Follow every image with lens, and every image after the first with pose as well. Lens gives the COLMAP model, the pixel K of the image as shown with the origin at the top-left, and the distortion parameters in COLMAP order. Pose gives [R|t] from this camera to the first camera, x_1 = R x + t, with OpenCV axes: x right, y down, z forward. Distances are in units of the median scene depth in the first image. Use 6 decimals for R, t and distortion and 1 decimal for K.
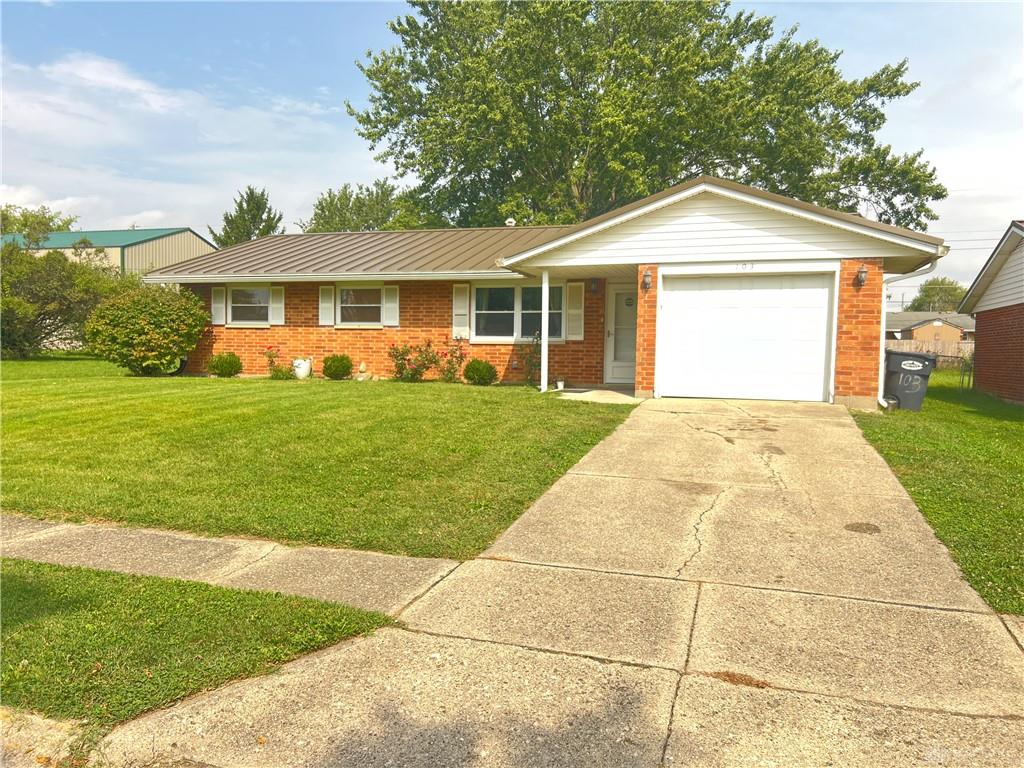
lens RADIAL K [[785.4, 0, 512.0], [0, 785.4, 384.0], [0, 0, 1]] dist [0.063937, -0.106310]
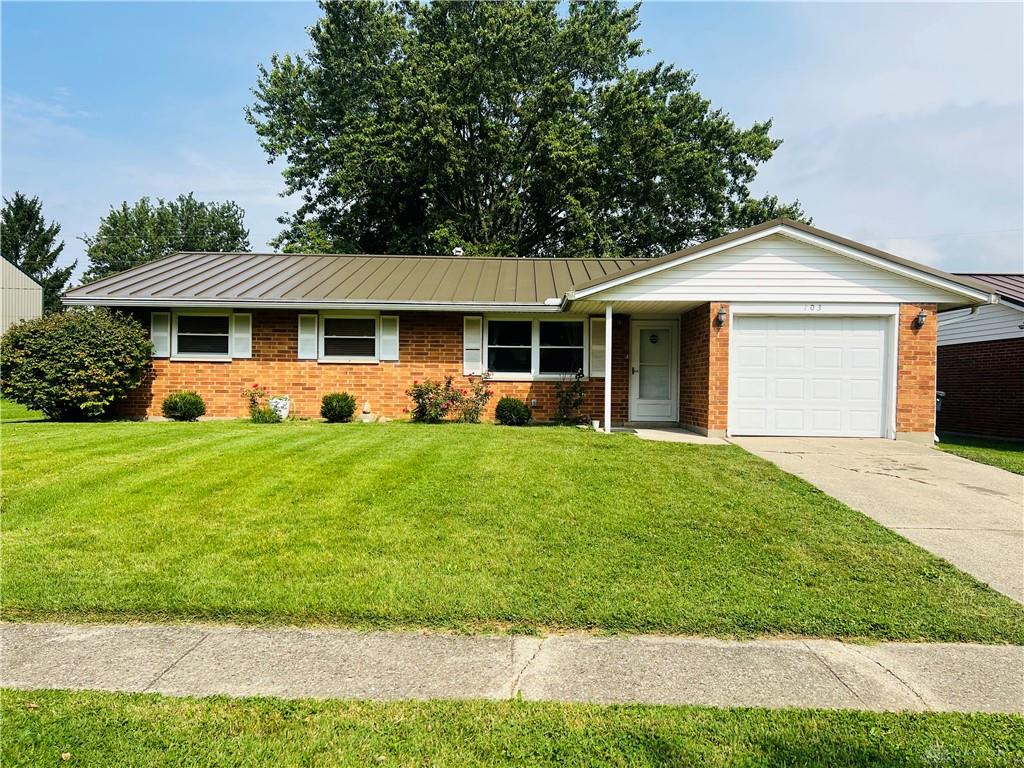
lens RADIAL K [[780.7, 0, 528.5], [0, 780.7, 397.4], [0, 0, 1]] dist [0.044349, -0.062046]
pose [[0.953041, -0.006443, 0.302773, -0.277068], [0.013121, 0.999713, -0.020026, -0.012181], [-0.302557, 0.023059, 0.952852, 0.106248]]
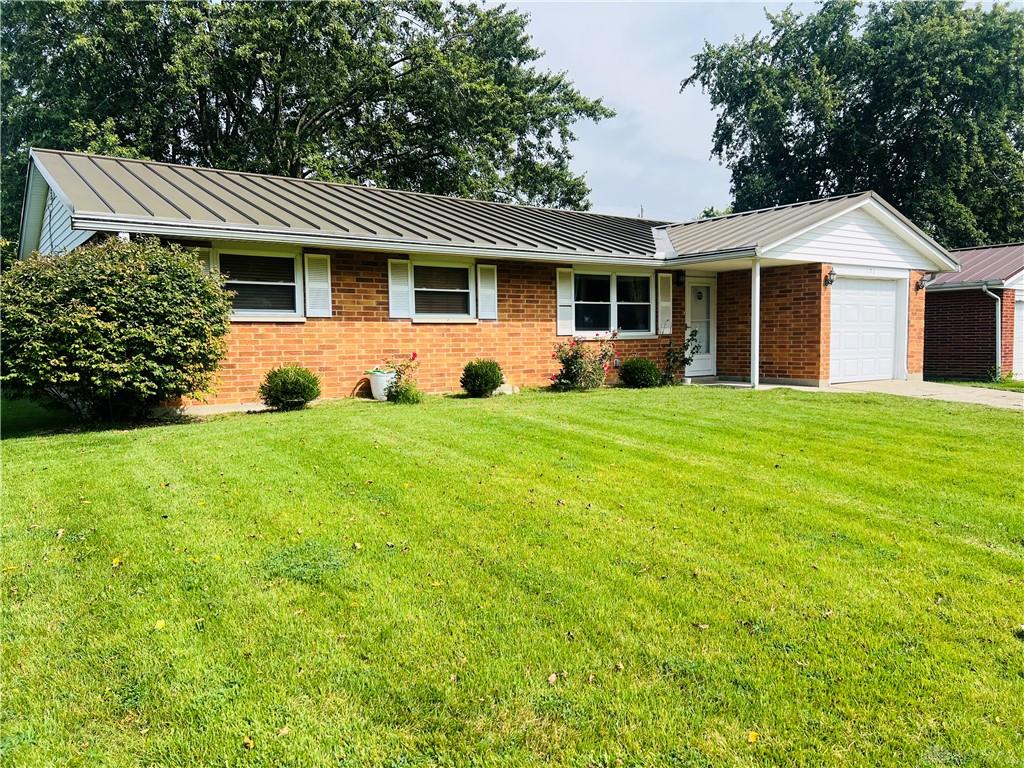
lens RADIAL K [[785.4, 0, 512.0], [0, 785.4, 384.0], [0, 0, 1]] dist [0.063937, -0.106310]
pose [[0.582585, -0.068001, 0.809920, -0.760042], [0.053272, 0.997546, 0.045435, -0.045866], [-0.811022, 0.016677, 0.584778, 0.556952]]
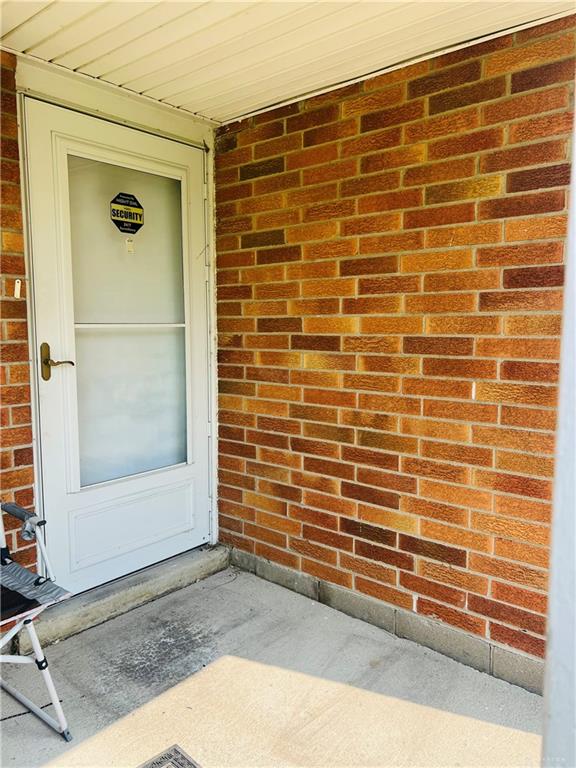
lens RADIAL K [[586.7, 0, 288.0], [0, 586.7, 384.0], [0, 0, 1]] dist [0.075633, -0.082560]
pose [[0.381834, -0.113163, 0.917277, 0.003234], [0.043275, 0.993576, 0.104562, -0.066849], [-0.923217, -0.000231, 0.384279, 0.823886]]
